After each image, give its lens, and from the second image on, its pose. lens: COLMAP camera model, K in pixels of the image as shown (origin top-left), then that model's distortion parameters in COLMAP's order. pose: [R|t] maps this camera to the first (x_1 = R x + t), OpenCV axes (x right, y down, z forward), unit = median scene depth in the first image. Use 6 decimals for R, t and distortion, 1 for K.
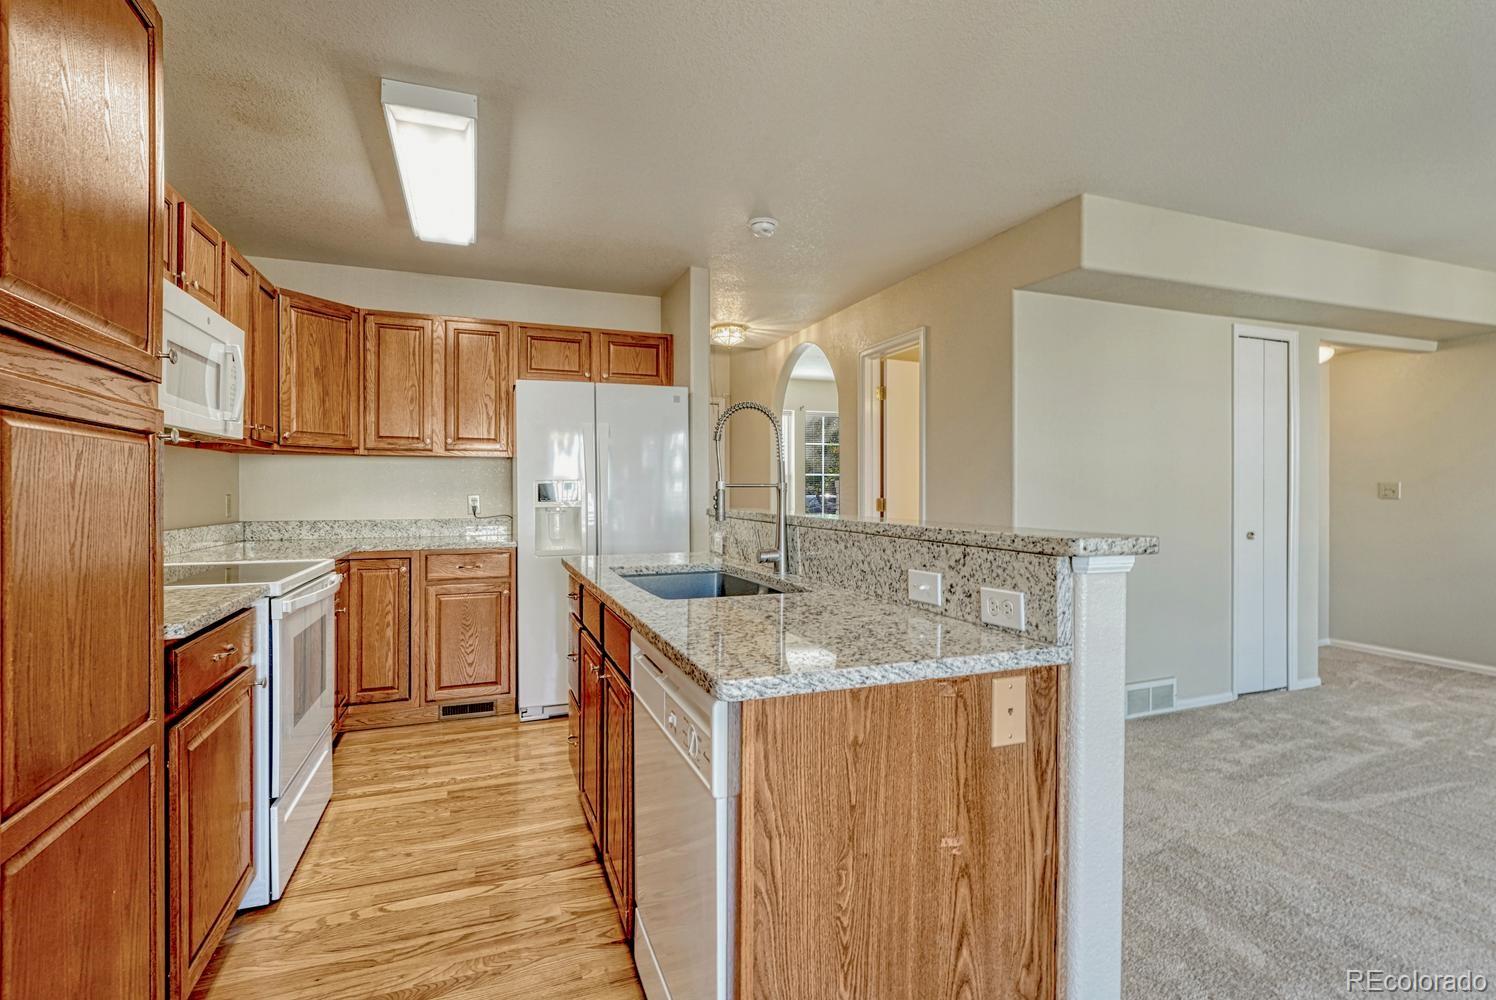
lens RADIAL K [[704.1, 0, 746.0], [0, 704.1, 486.8], [0, 0, 1]] dist [0.000356, -0.000042]
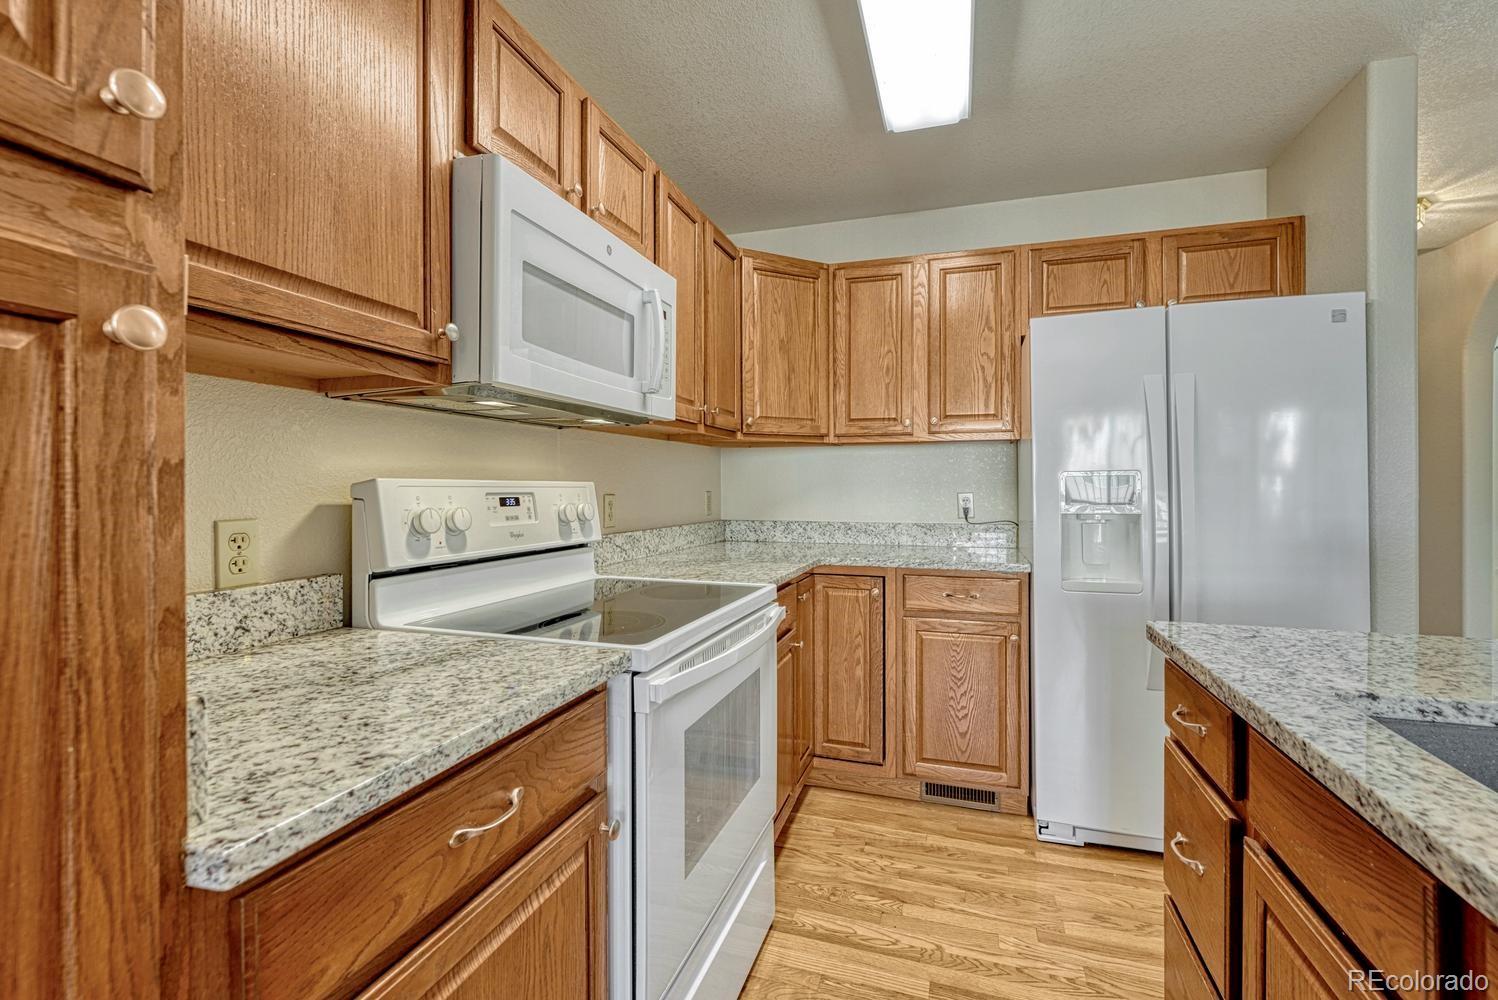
lens RADIAL K [[658.2, 0, 756.5], [0, 658.2, 487.3], [0, 0, 1]] dist [-0.000250, -0.000519]
pose [[0.785717, 0.000764, -0.618586, -0.146363], [0.003408, 0.999979, 0.005564, 0.001267], [0.618577, -0.006480, 0.785697, 0.356561]]
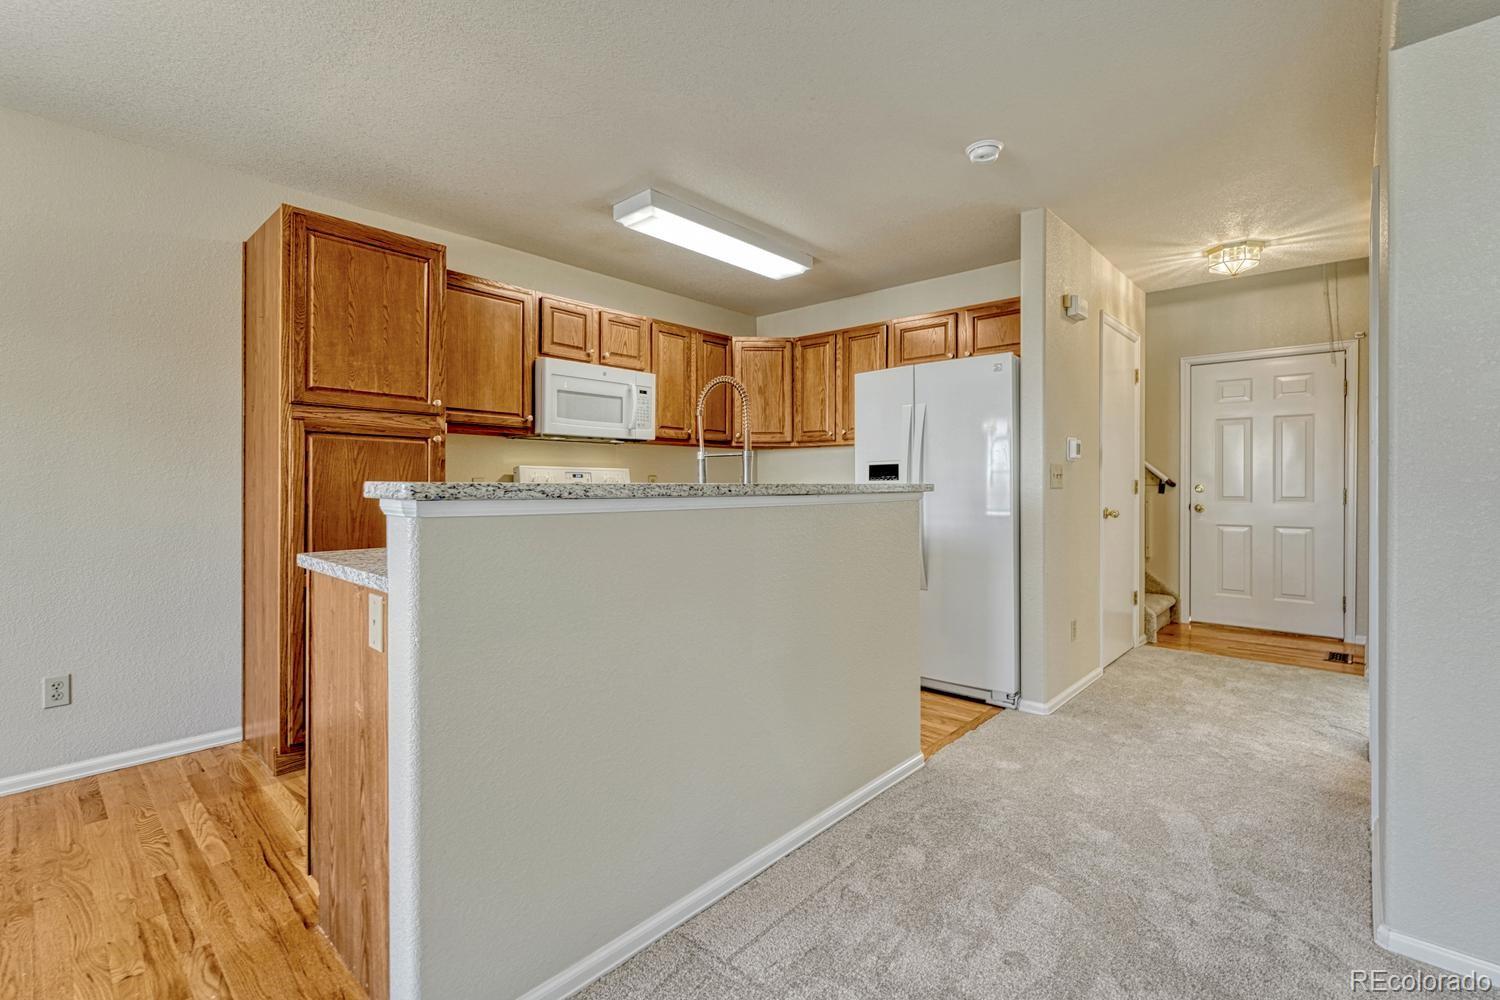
lens RADIAL K [[669.6, 0, 744.6], [0, 669.6, 488.9], [0, 0, 1]] dist [-0.000758, 0.000418]
pose [[0.452402, 0.007281, -0.891784, 0.565556], [0.000439, 0.999965, 0.008386, 0.025348], [0.891814, -0.004186, 0.452383, 0.346694]]
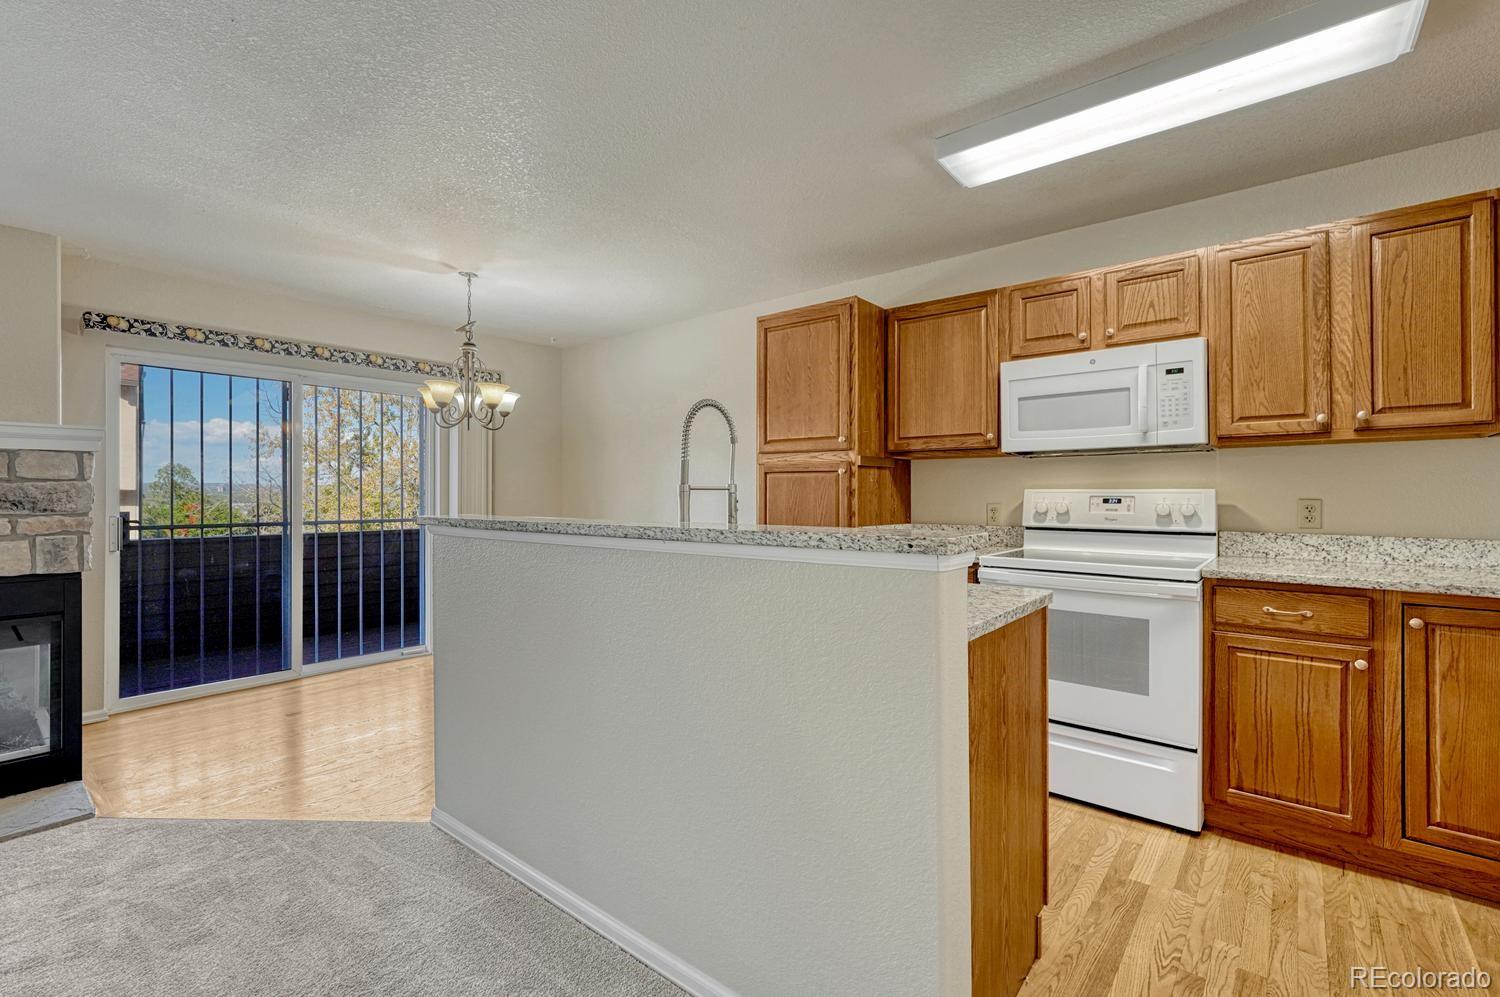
lens RADIAL K [[669.6, 0, 744.6], [0, 669.6, 487.4], [0, 0, 1]] dist [-0.000758, 0.000418]
pose [[-0.868756, -0.003864, -0.495226, 0.248520], [0.003536, 0.999896, -0.014004, 0.006283], [0.495228, -0.013917, -0.868651, 1.096738]]
